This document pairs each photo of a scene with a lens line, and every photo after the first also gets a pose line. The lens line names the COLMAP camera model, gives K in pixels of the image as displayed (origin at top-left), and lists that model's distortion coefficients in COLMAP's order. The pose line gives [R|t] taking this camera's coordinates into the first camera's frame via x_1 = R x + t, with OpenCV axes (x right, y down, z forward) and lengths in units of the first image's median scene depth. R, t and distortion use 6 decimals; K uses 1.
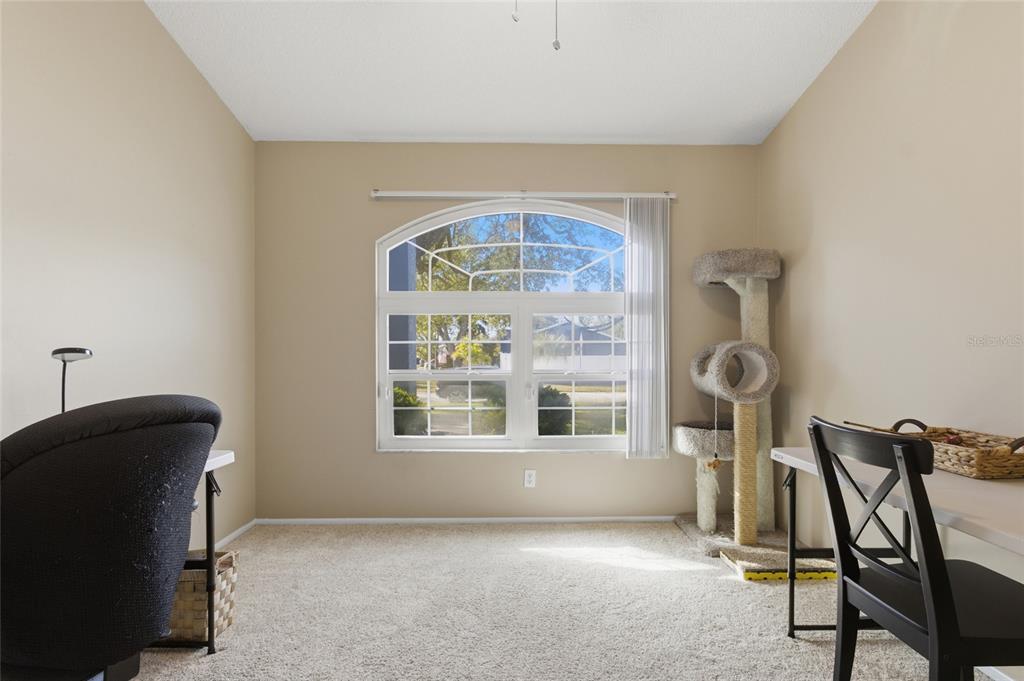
lens RADIAL K [[494.9, 0, 512.7], [0, 494.9, 347.0], [0, 0, 1]] dist [-0.002490, 0.002735]
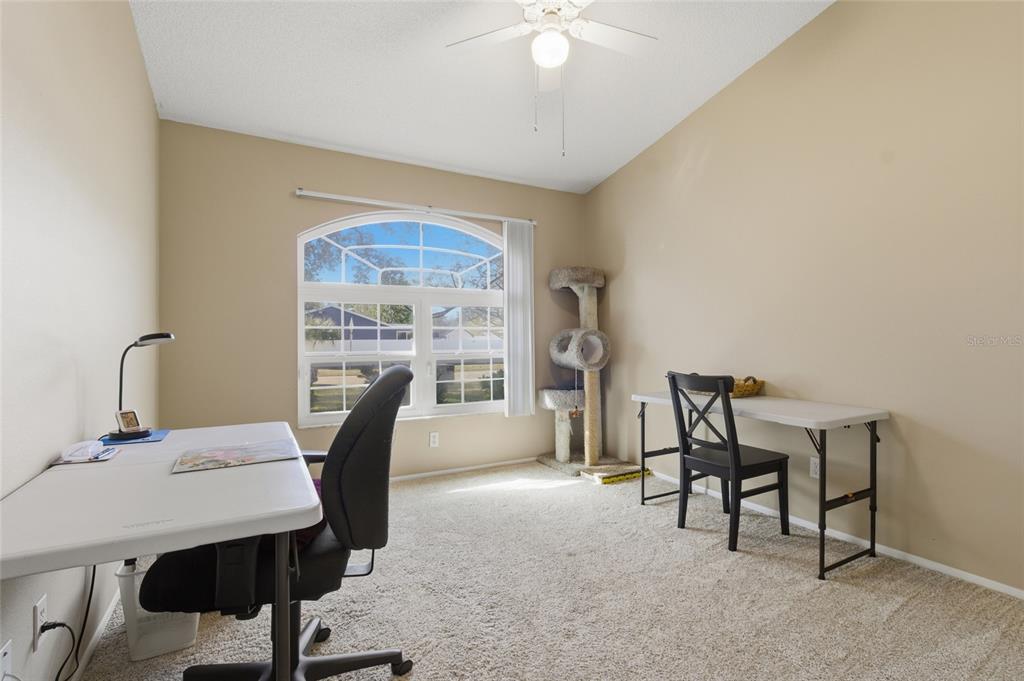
lens RADIAL K [[494.9, 0, 498.2], [0, 494.9, 319.3], [0, 0, 1]] dist [-0.002490, 0.002735]
pose [[0.888035, 0.014638, 0.459542, -0.433096], [-0.002685, 0.999641, -0.026652, -0.000589], [-0.459767, 0.022434, 0.887756, -0.186310]]
